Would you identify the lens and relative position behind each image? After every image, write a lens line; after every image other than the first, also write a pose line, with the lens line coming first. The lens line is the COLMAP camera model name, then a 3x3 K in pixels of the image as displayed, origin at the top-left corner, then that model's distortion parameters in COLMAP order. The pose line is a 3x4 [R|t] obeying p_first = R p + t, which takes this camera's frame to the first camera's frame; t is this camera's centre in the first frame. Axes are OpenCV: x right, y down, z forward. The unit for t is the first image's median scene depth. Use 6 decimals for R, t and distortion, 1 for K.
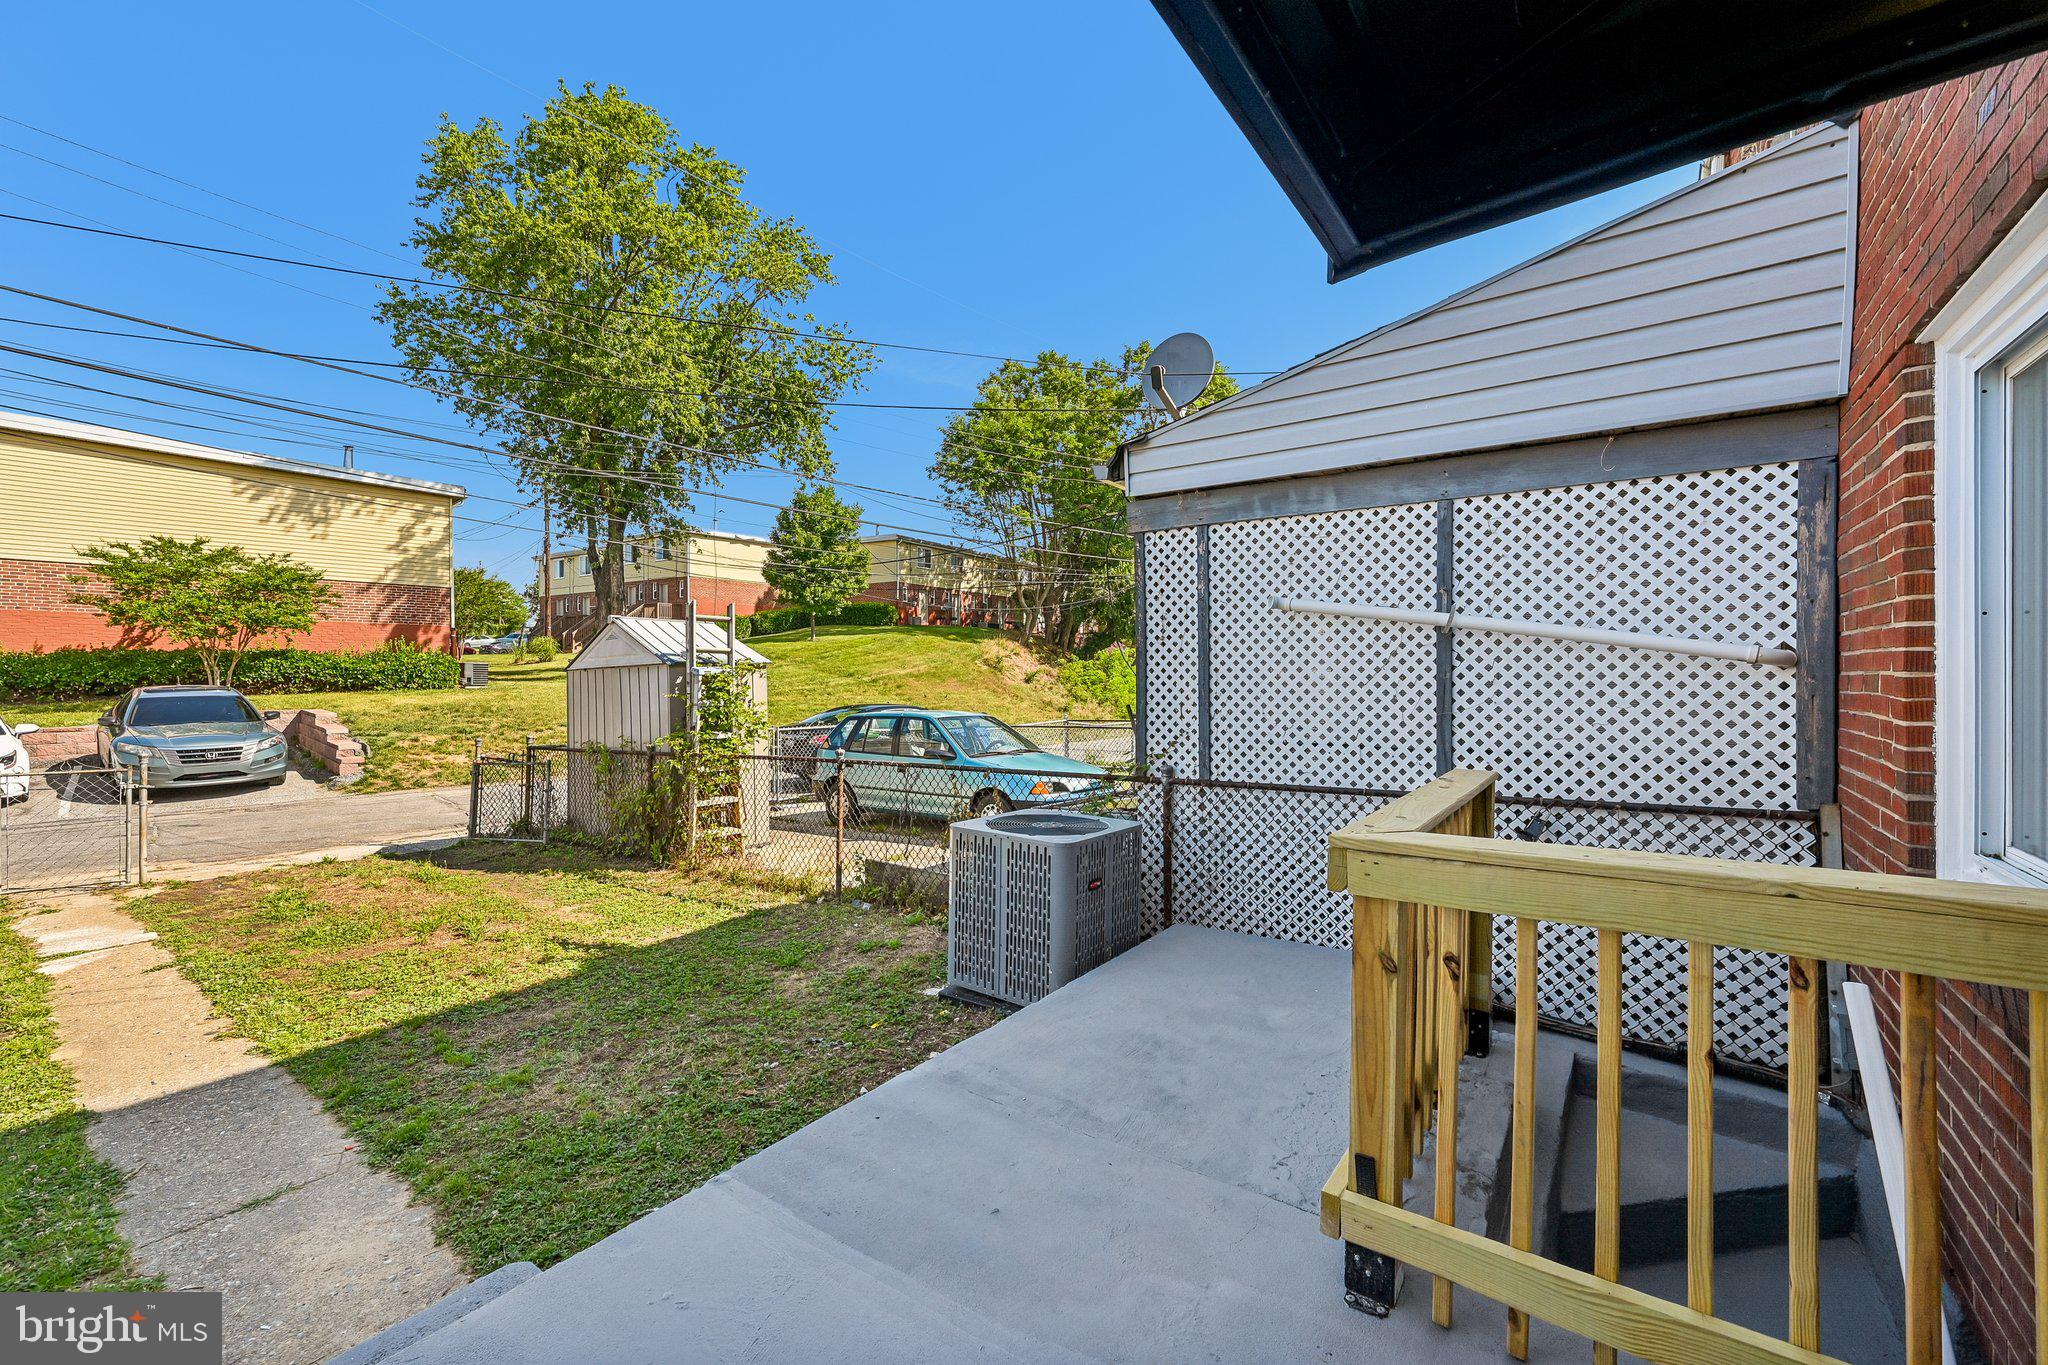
lens RADIAL K [[812.6, 0, 1032.1], [0, 812.6, 671.8], [0, 0, 1]] dist [-0.000517, 0.000099]
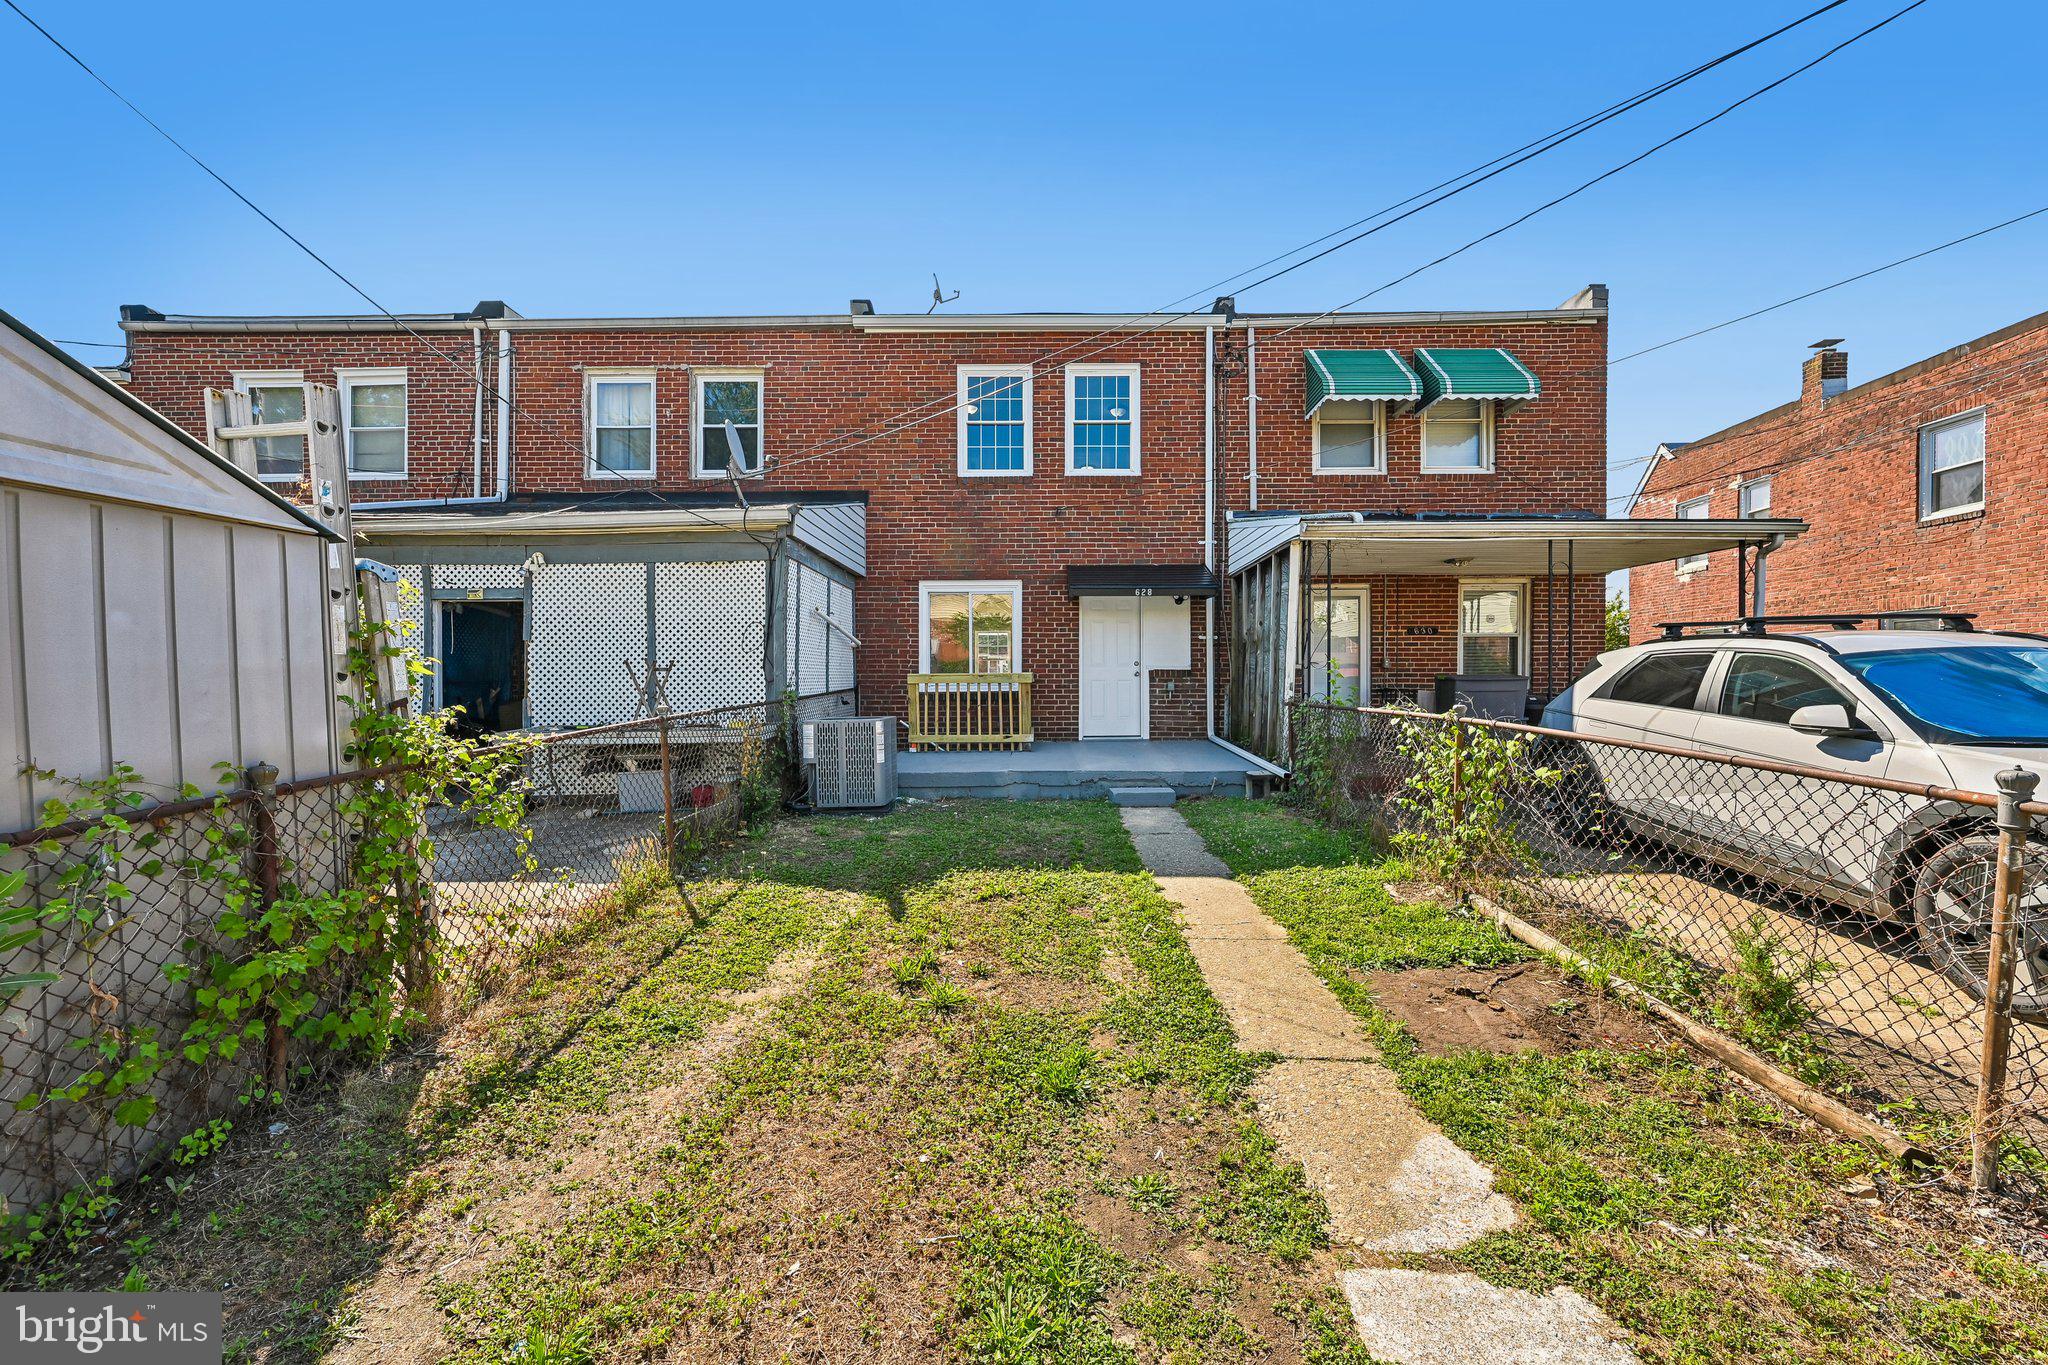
lens RADIAL K [[812.6, 0, 1024.1], [0, 812.6, 688.8], [0, 0, 1]] dist [-0.000517, 0.000099]
pose [[-0.576311, -0.005210, 0.817214, -1.947643], [0.002952, 0.999960, 0.008457, 0.120006], [-0.817225, 0.007286, -0.576273, 1.973835]]
